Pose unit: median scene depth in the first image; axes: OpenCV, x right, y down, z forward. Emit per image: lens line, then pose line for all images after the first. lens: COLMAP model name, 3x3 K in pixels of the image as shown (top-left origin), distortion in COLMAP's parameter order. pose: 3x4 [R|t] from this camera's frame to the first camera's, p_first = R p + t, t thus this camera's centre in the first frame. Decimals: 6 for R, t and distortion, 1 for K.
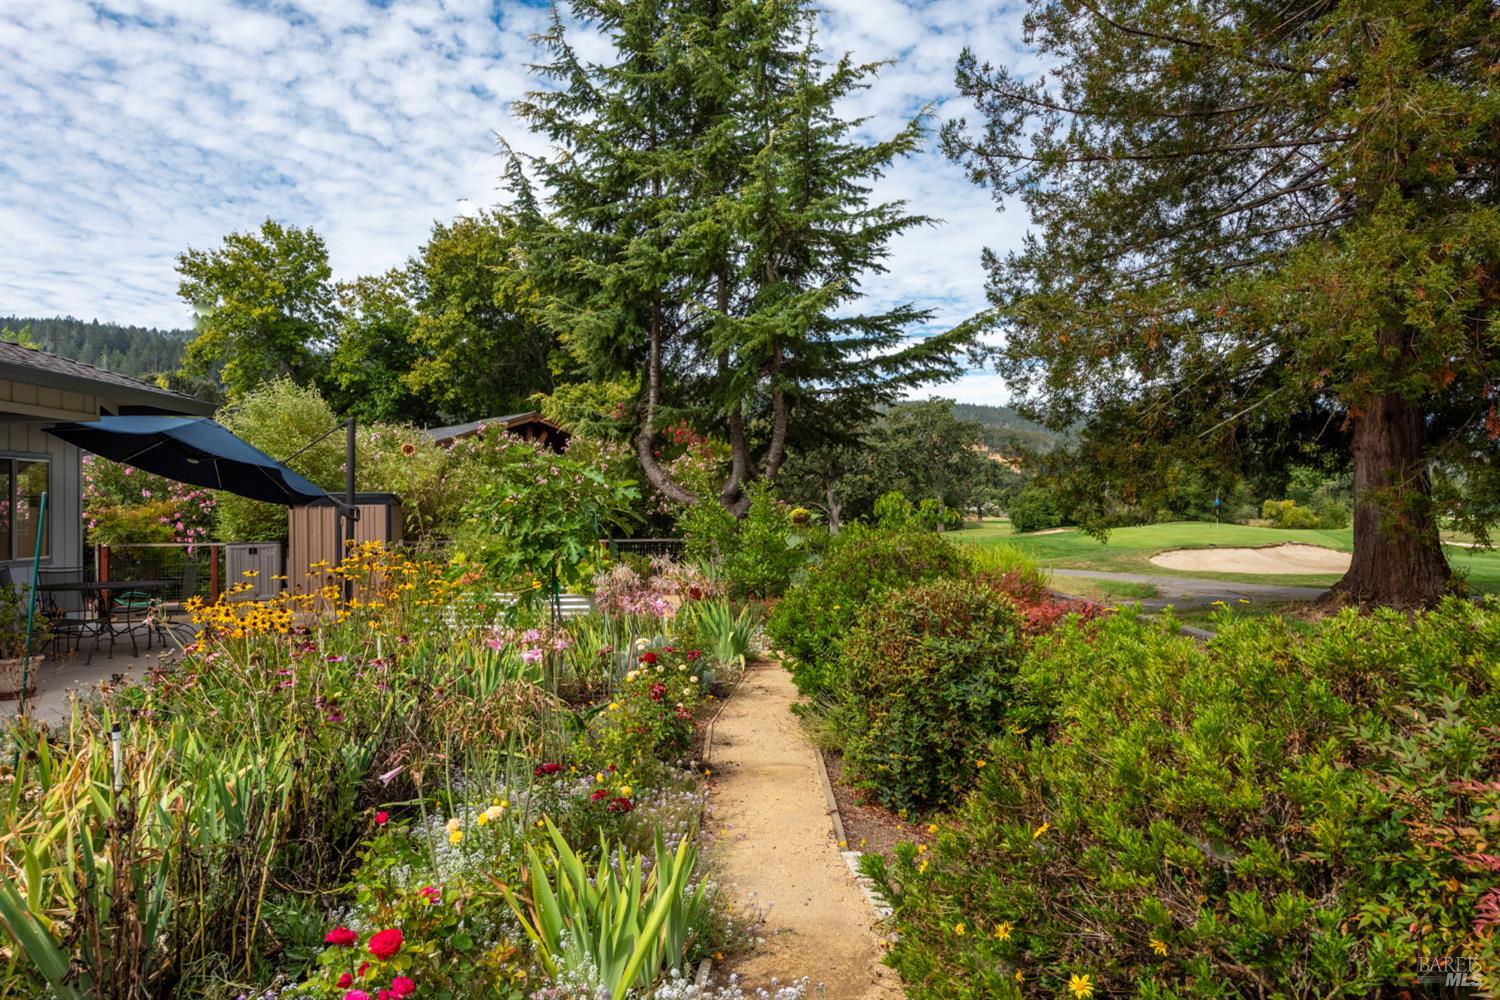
lens RADIAL K [[1006.8, 0, 747.2], [0, 1006.8, 486.8], [0, 0, 1]] dist [0.002640, -0.000804]
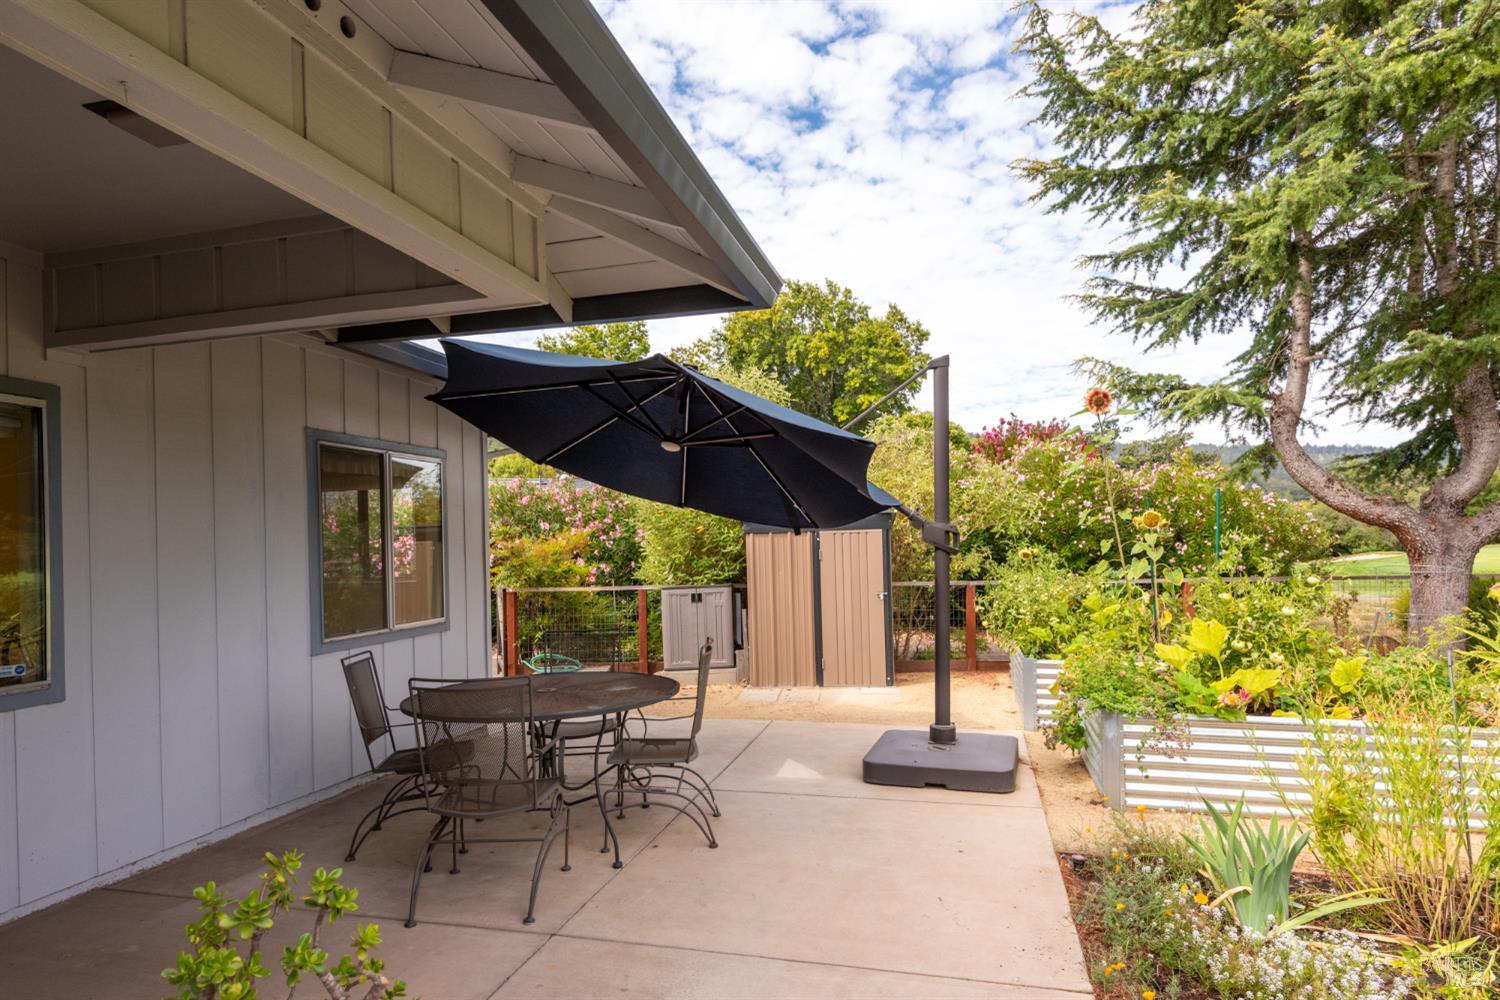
lens RADIAL K [[826.1, 0, 753.2], [0, 826.1, 539.2], [0, 0, 1]] dist [0.001450, 0.000338]
pose [[0.967479, -0.016621, -0.252405, -0.054206], [0.021911, 0.999595, 0.018165, 0.002202], [0.252001, -0.023104, 0.967451, 0.079515]]
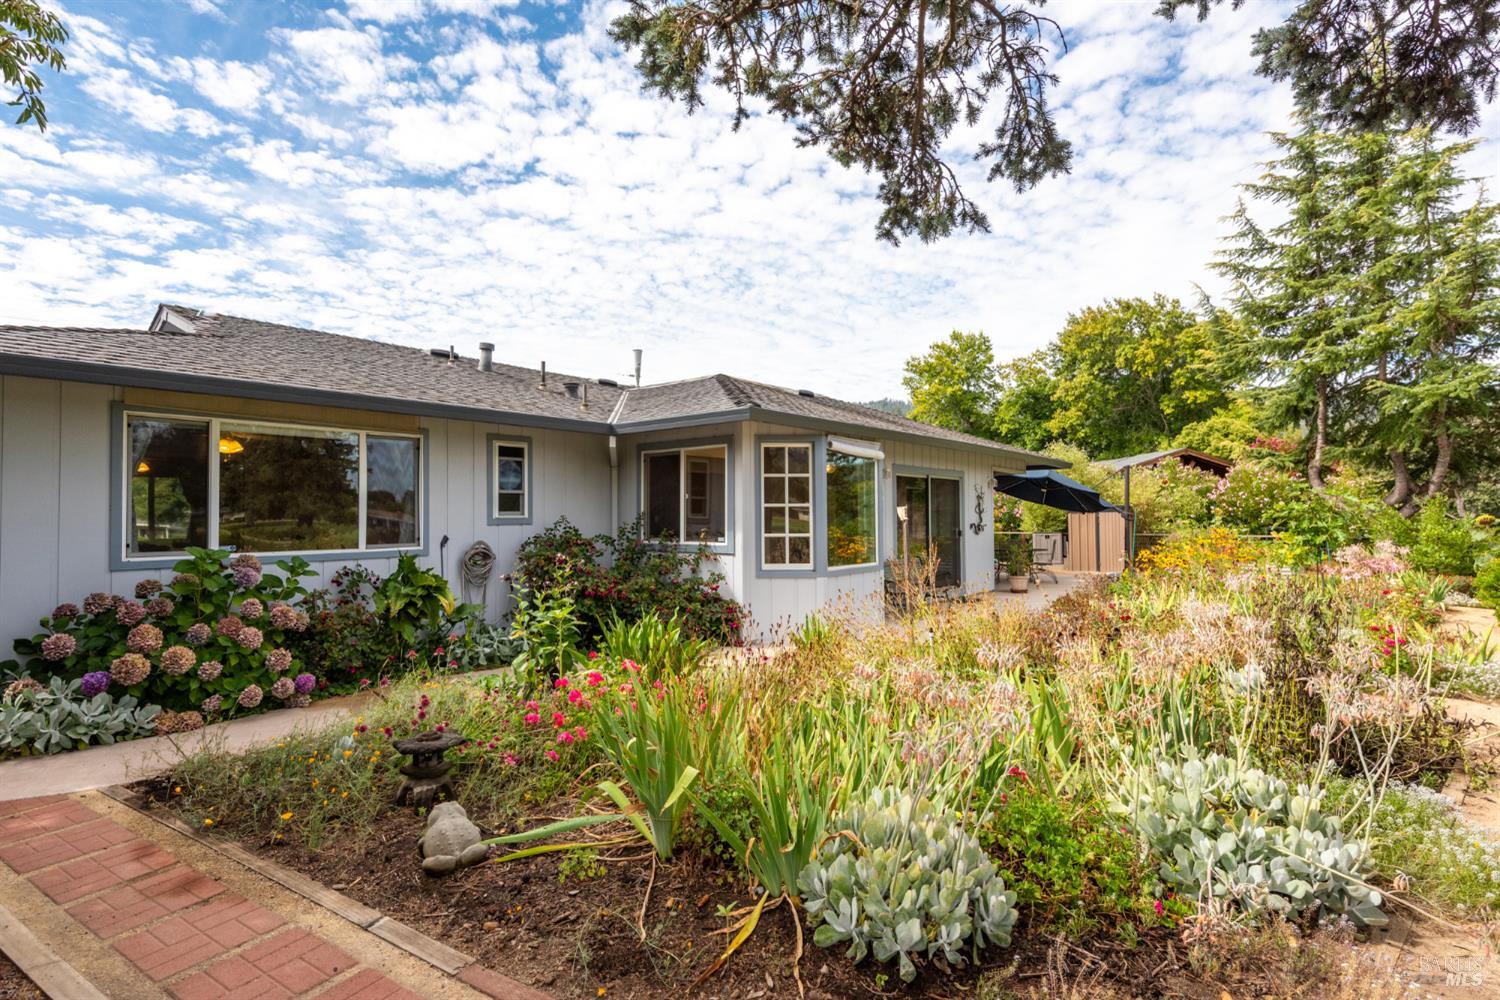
lens RADIAL K [[711.7, 0, 750.0], [0, 711.7, 500.0], [0, 0, 1]] dist [-0.000731, -0.000497]
pose [[0.766427, -0.010550, -0.642244, -0.012306], [0.011099, 0.999933, -0.003180, -0.001153], [0.642235, -0.004691, 0.766493, -0.062833]]
